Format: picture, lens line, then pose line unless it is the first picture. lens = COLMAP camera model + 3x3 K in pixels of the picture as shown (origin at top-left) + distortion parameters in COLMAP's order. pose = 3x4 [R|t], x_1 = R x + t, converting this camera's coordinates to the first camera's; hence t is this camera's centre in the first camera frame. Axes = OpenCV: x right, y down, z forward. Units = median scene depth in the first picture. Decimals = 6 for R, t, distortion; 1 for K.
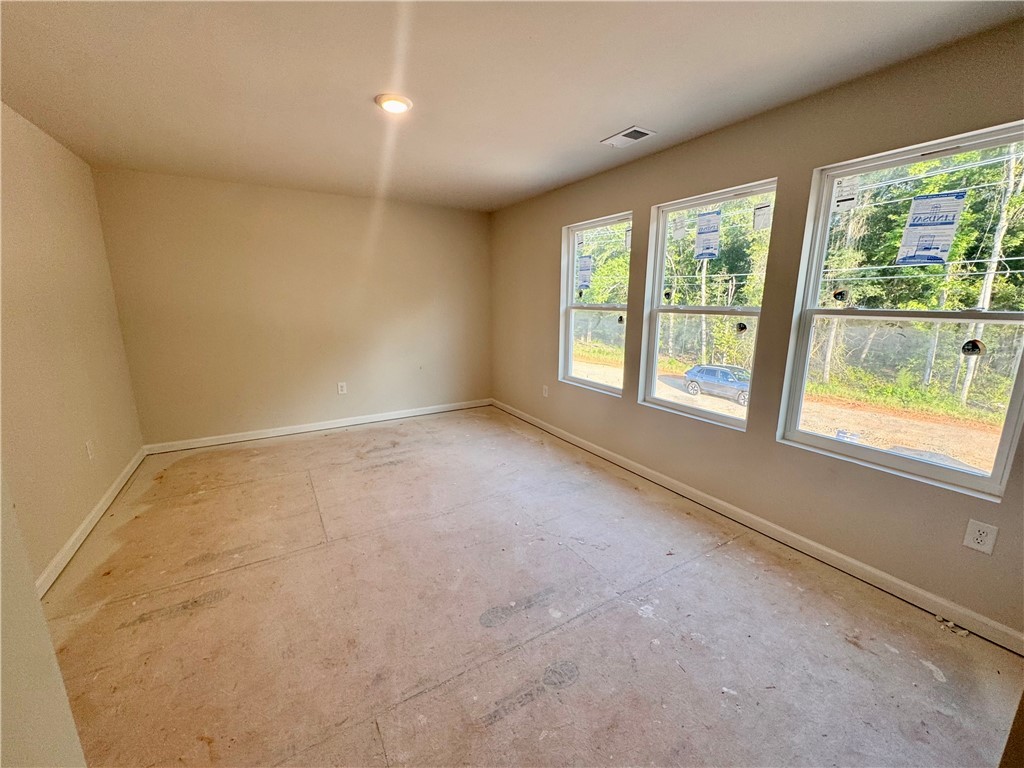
lens RADIAL K [[413.7, 0, 512.0], [0, 413.7, 384.0], [0, 0, 1]] dist [0.000155, 0.000036]
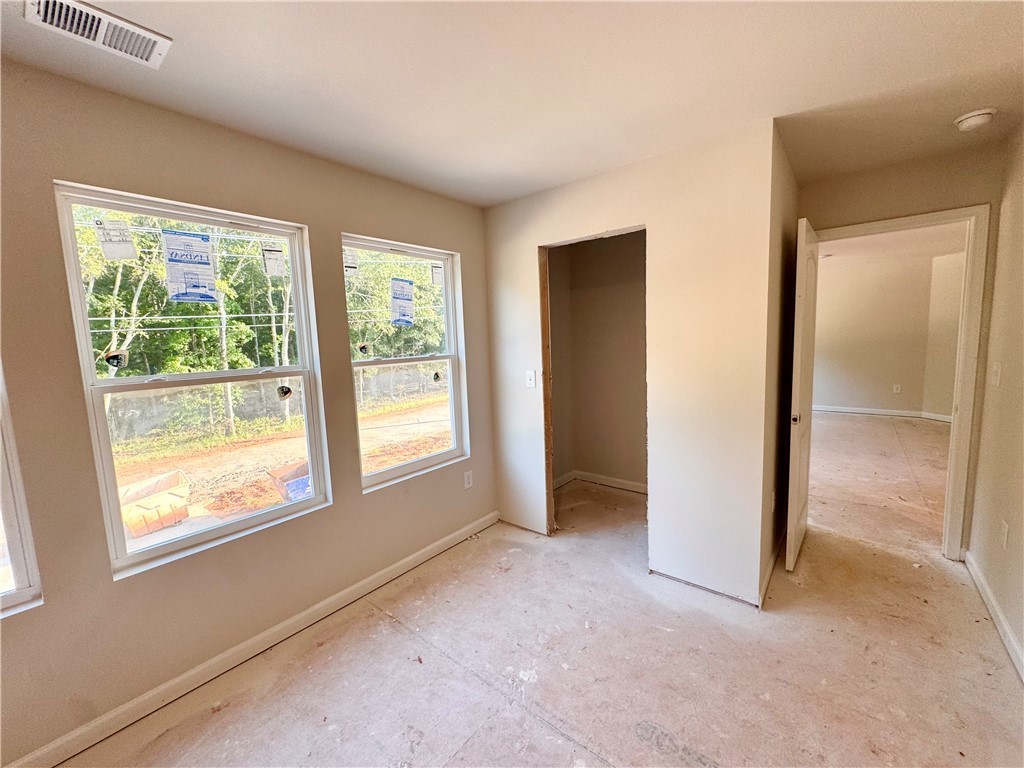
lens RADIAL K [[413.7, 0, 512.0], [0, 413.7, 384.0], [0, 0, 1]] dist [0.000155, 0.000036]
pose [[-0.341778, -0.082966, 0.936111, -0.421100], [0.236265, 0.956517, 0.171036, -0.216928], [-0.909597, 0.279627, -0.307315, 0.991971]]
